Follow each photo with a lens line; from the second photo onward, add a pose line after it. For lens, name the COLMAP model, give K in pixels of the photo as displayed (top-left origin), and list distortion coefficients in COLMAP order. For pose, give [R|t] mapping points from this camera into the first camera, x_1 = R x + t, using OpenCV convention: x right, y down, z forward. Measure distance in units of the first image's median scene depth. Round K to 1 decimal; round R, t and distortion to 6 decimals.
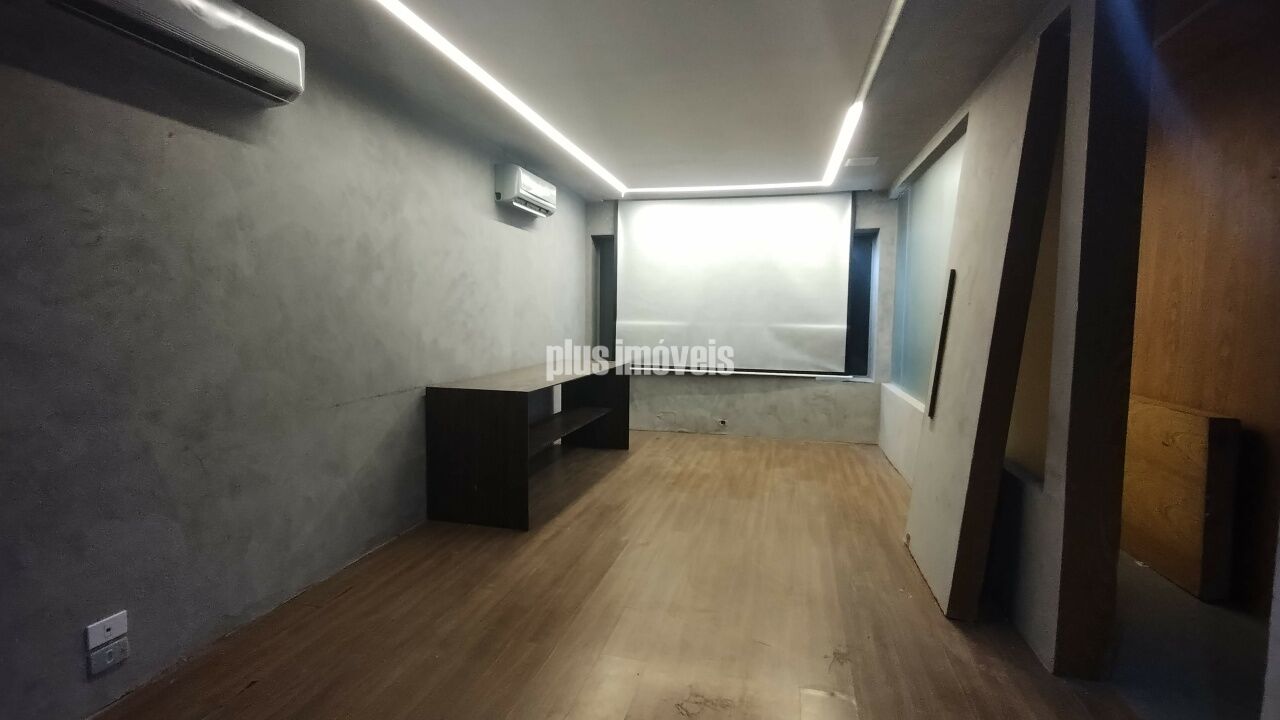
lens RADIAL K [[592.8, 0, 640.0], [0, 592.8, 360.0], [0, 0, 1]] dist [-0.000441, 0.000230]
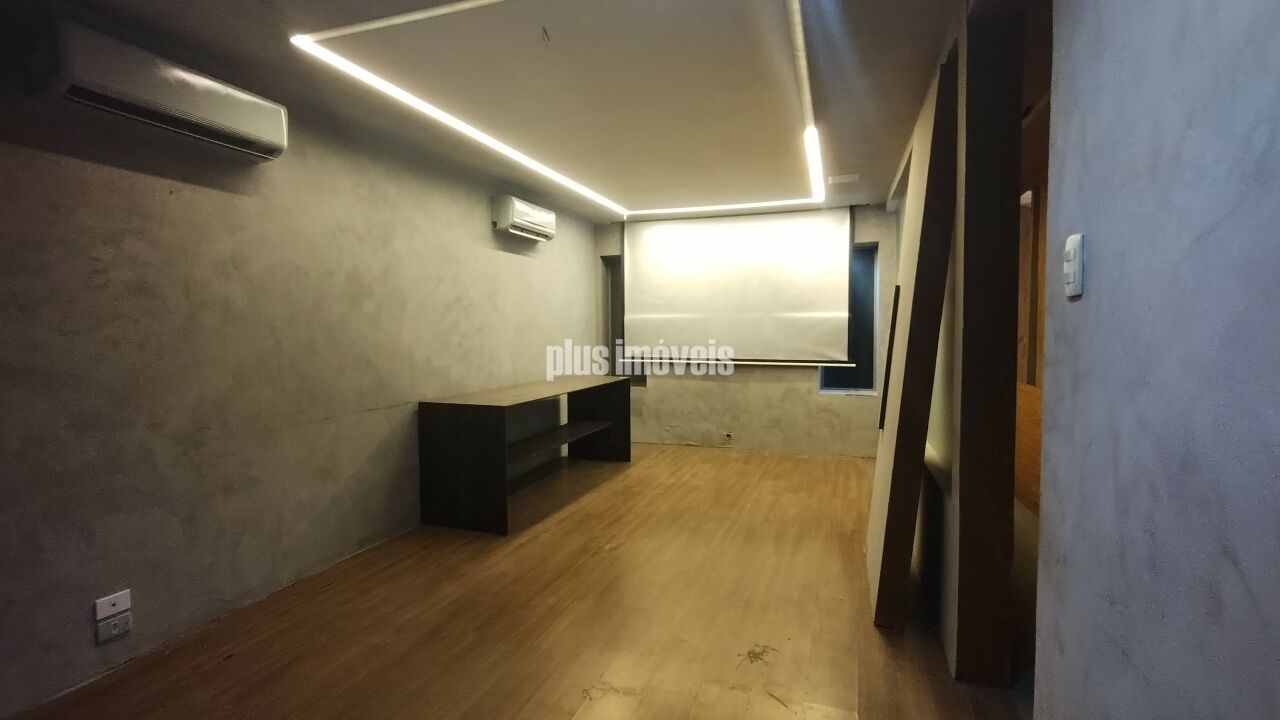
lens RADIAL K [[595.0, 0, 640.0], [0, 595.0, 360.0], [0, 0, 1]] dist [-0.000911, -0.000349]
pose [[0.994835, -0.011179, -0.100883, 0.172248], [0.008731, 0.999657, -0.024672, -0.001238], [0.101124, 0.023664, 0.994592, -0.060736]]
